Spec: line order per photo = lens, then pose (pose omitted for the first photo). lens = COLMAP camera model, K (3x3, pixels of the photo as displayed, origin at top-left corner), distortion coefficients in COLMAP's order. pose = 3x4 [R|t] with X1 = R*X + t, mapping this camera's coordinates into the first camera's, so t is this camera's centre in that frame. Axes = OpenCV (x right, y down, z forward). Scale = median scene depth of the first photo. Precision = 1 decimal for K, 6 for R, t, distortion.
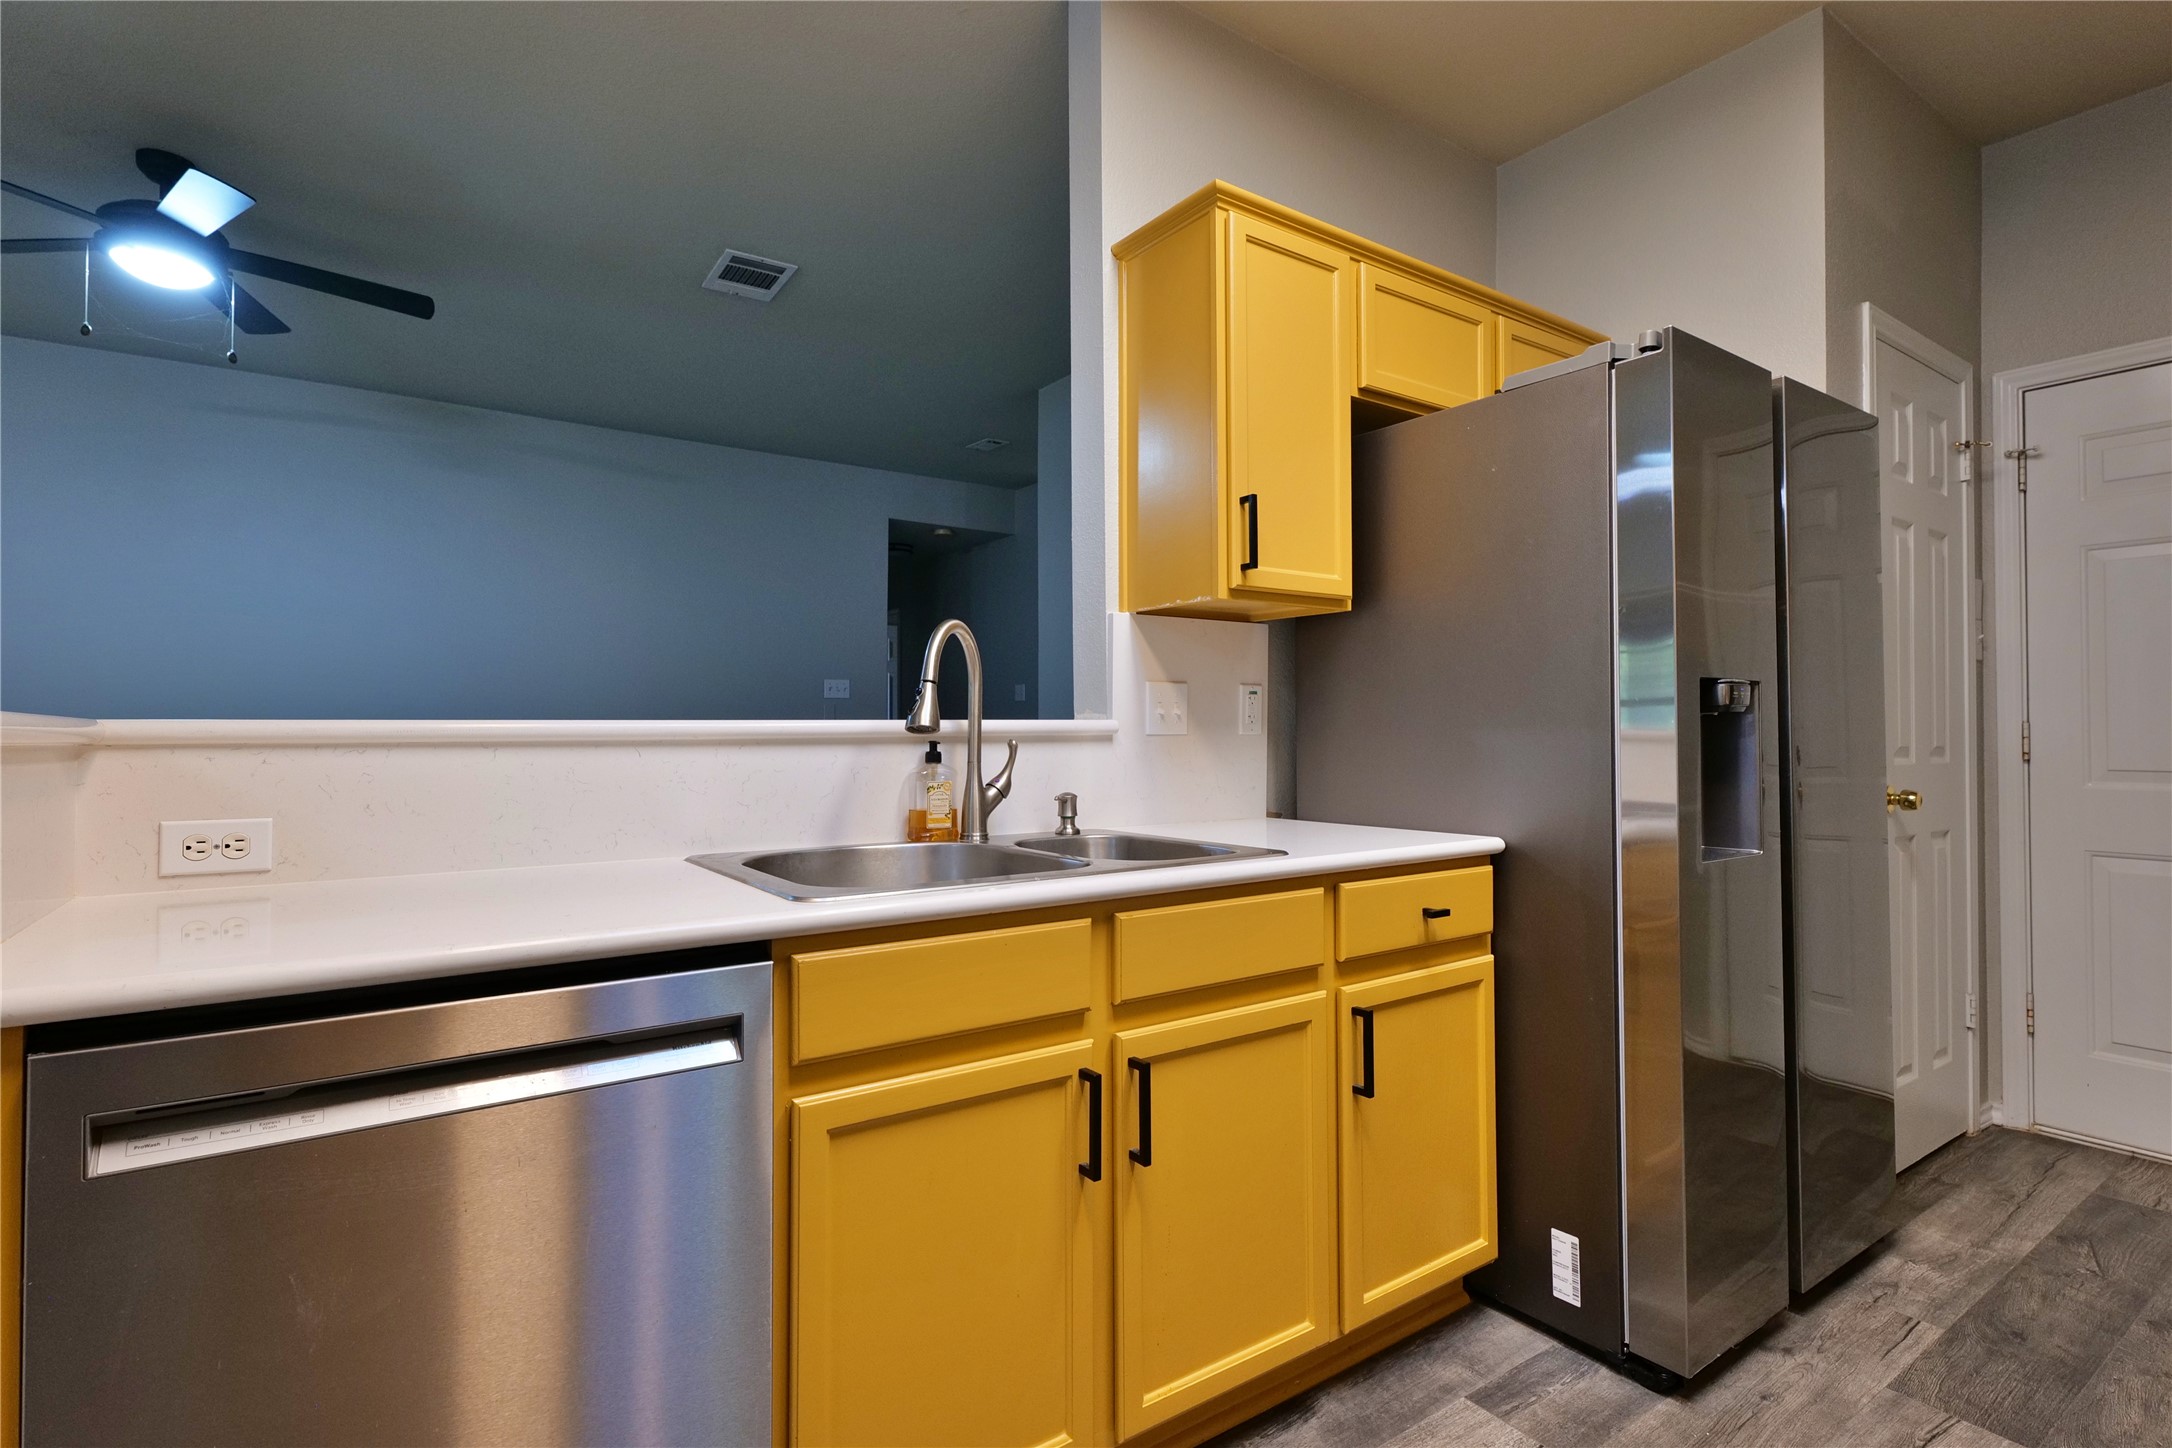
lens RADIAL K [[1062.5, 0, 1074.4], [0, 1062.5, 716.8], [0, 0, 1]] dist [0.003039, -0.000622]
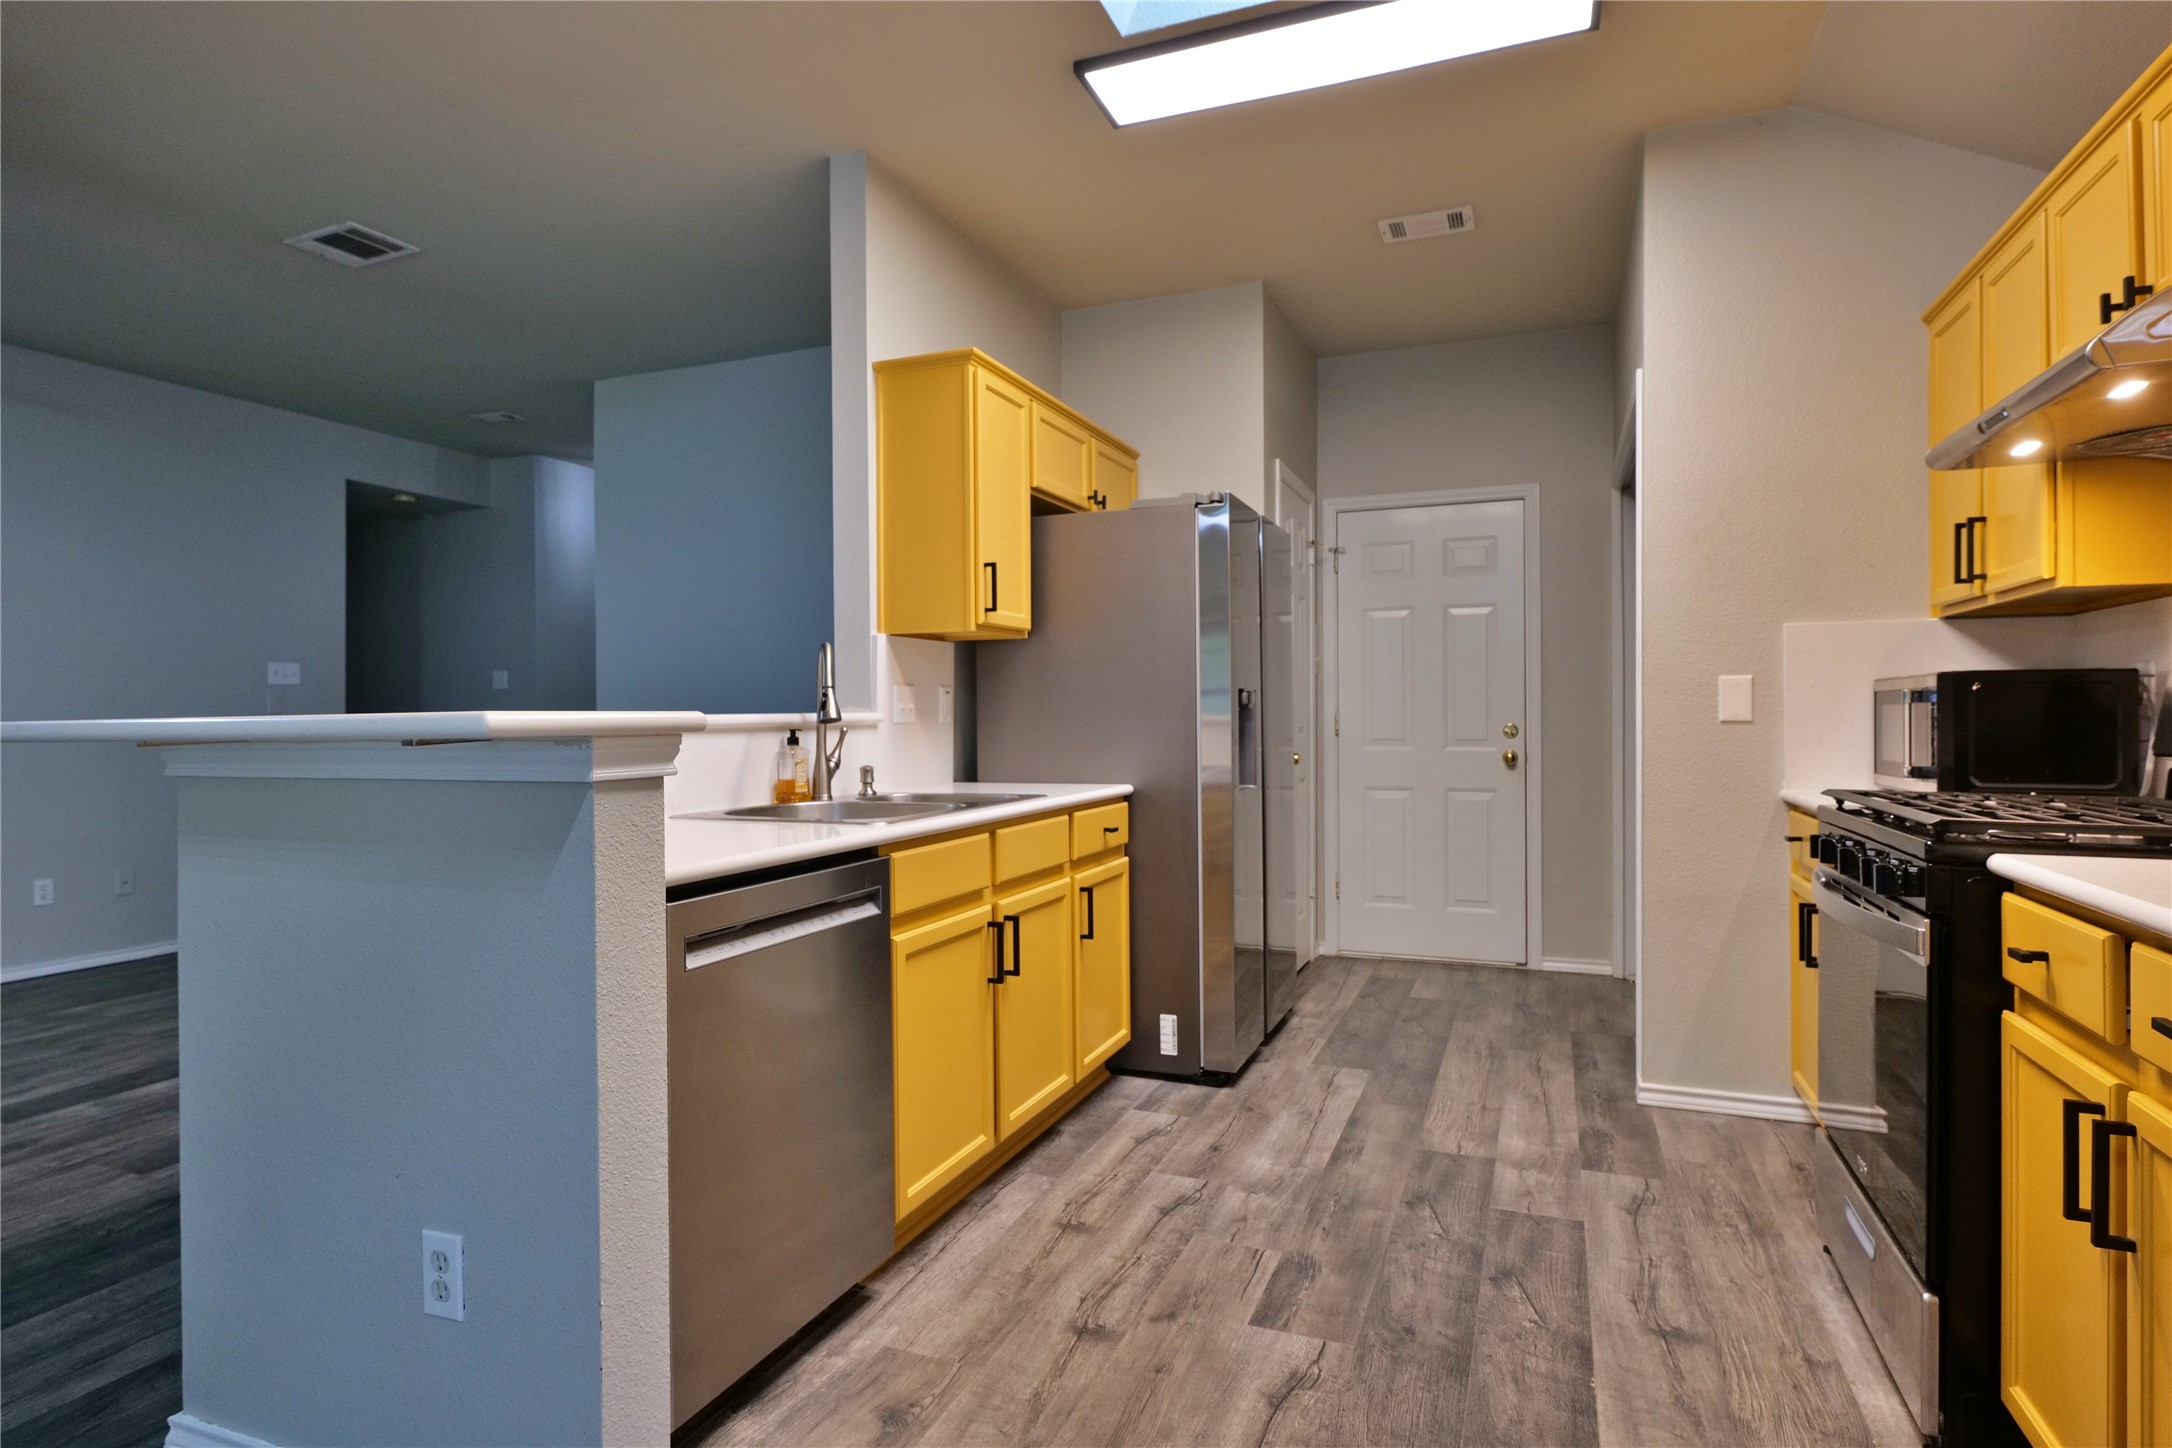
lens RADIAL K [[1138.2, 0, 1092.6], [0, 1138.2, 733.8], [0, 0, 1]] dist [-0.002361, 0.000188]
pose [[0.838027, -0.012825, 0.545479, -0.572361], [-0.001720, 0.999657, 0.026147, -0.009668], [-0.545627, -0.022850, 0.837717, -0.408454]]
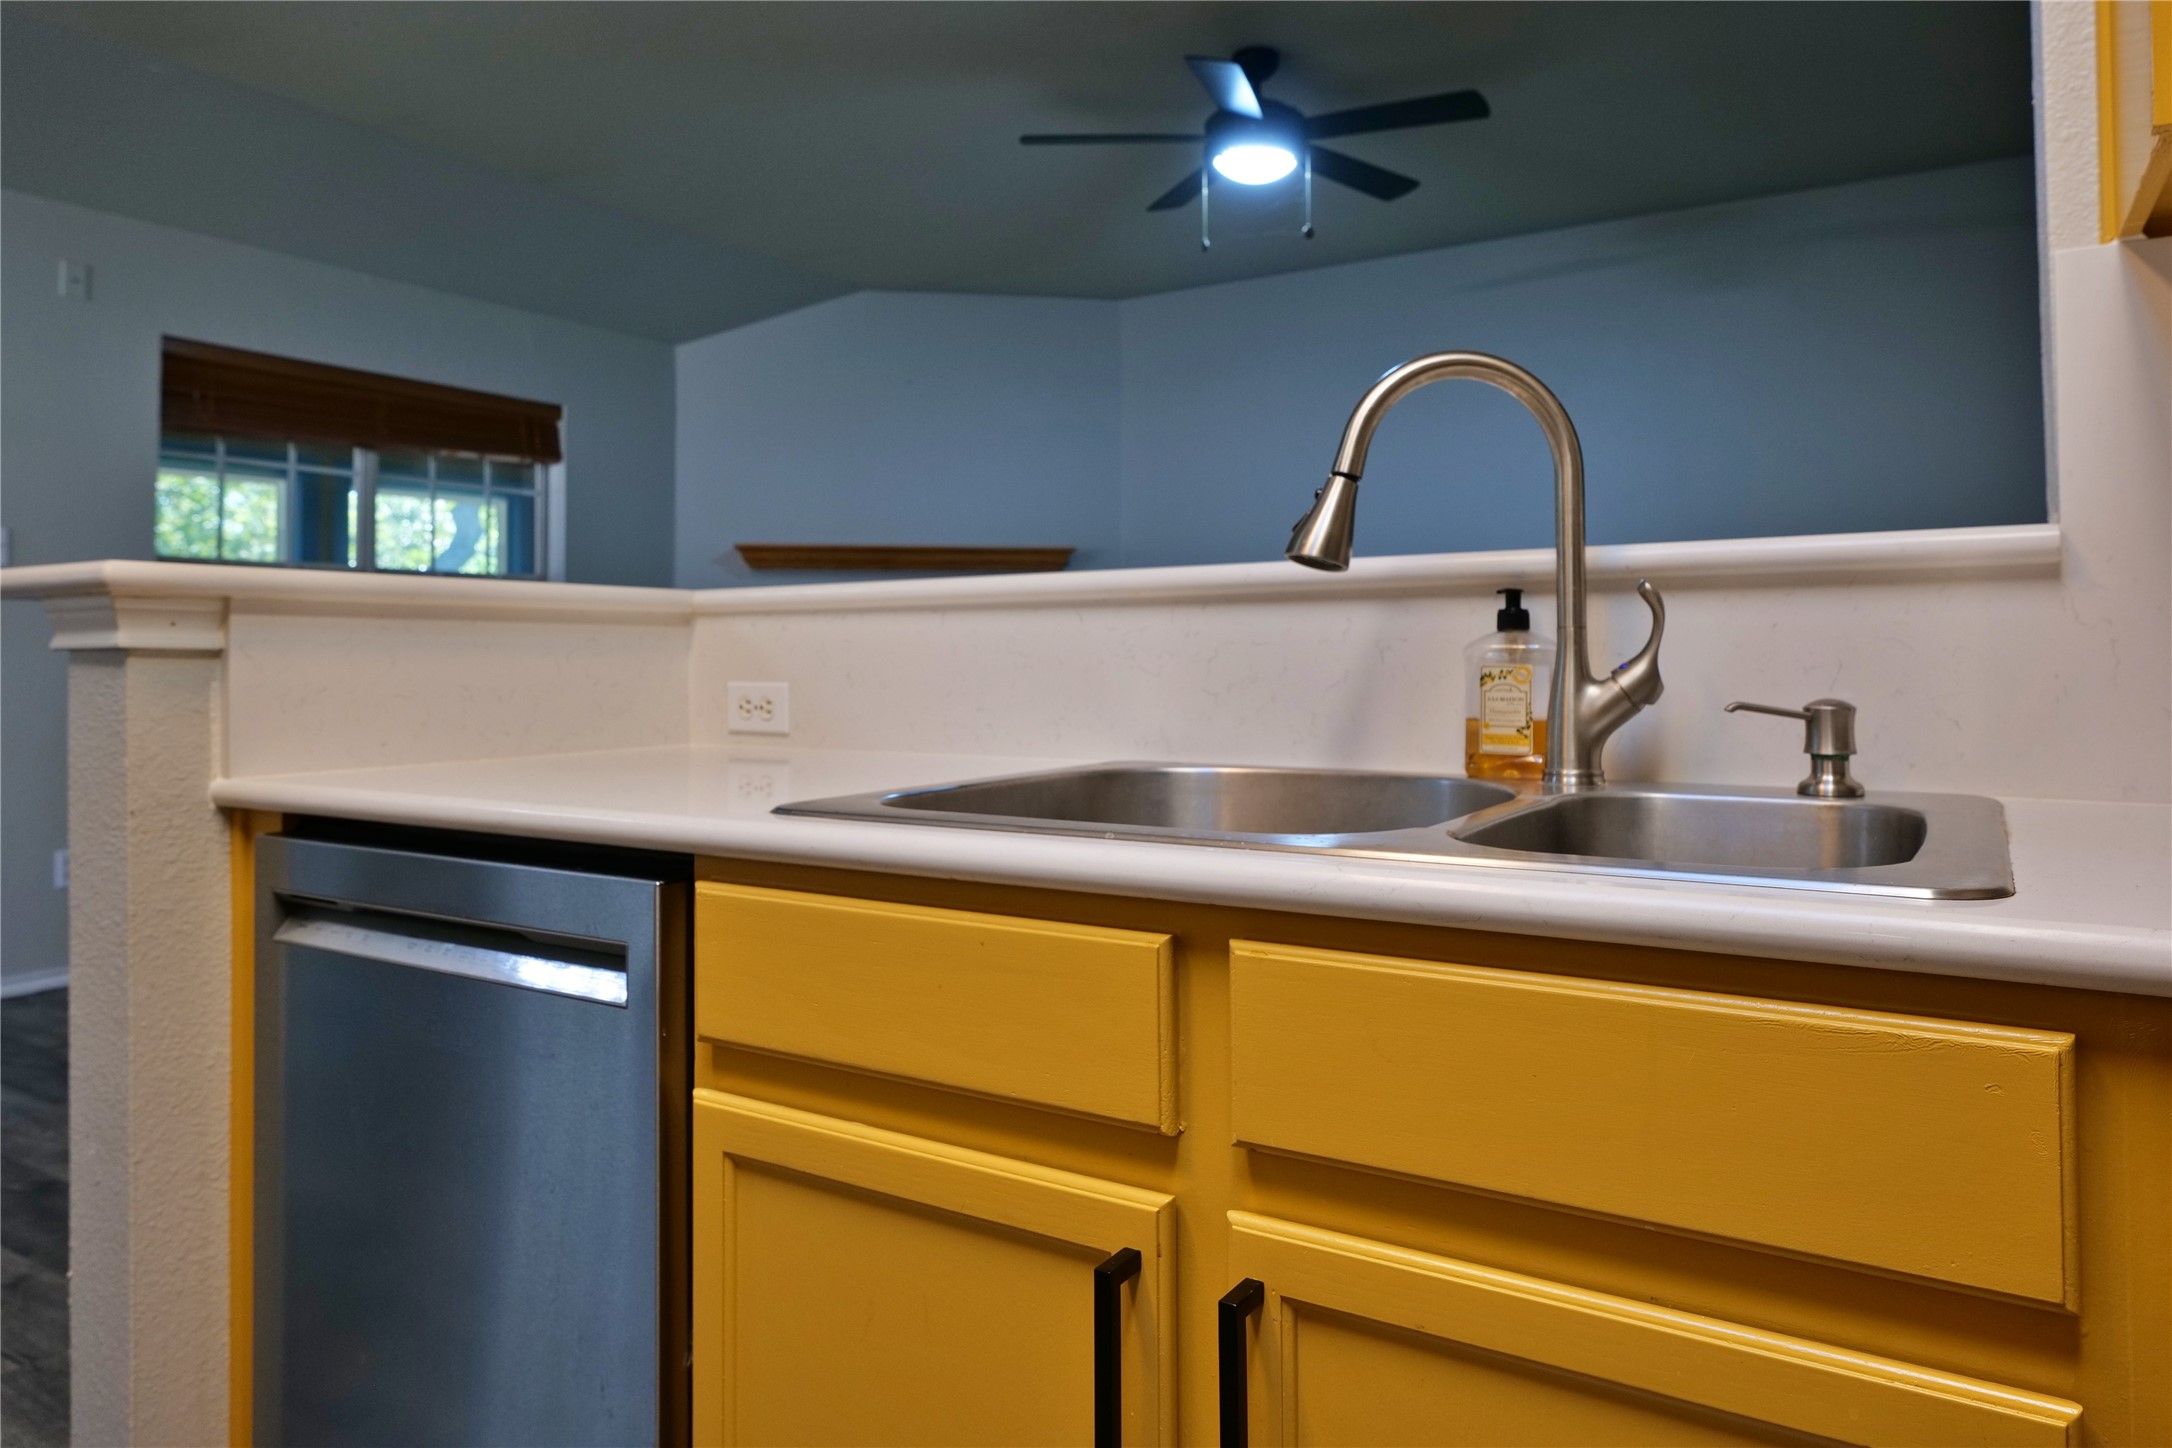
lens RADIAL K [[1357.1, 0, 1093.5], [0, 1357.1, 621.0], [0, 0, 1]] dist [-0.002303, -0.000518]
pose [[0.397047, -0.022713, -0.917517, 0.379491], [0.020334, 0.999666, -0.015947, 0.042350], [0.917573, -0.012325, 0.397376, 0.510382]]
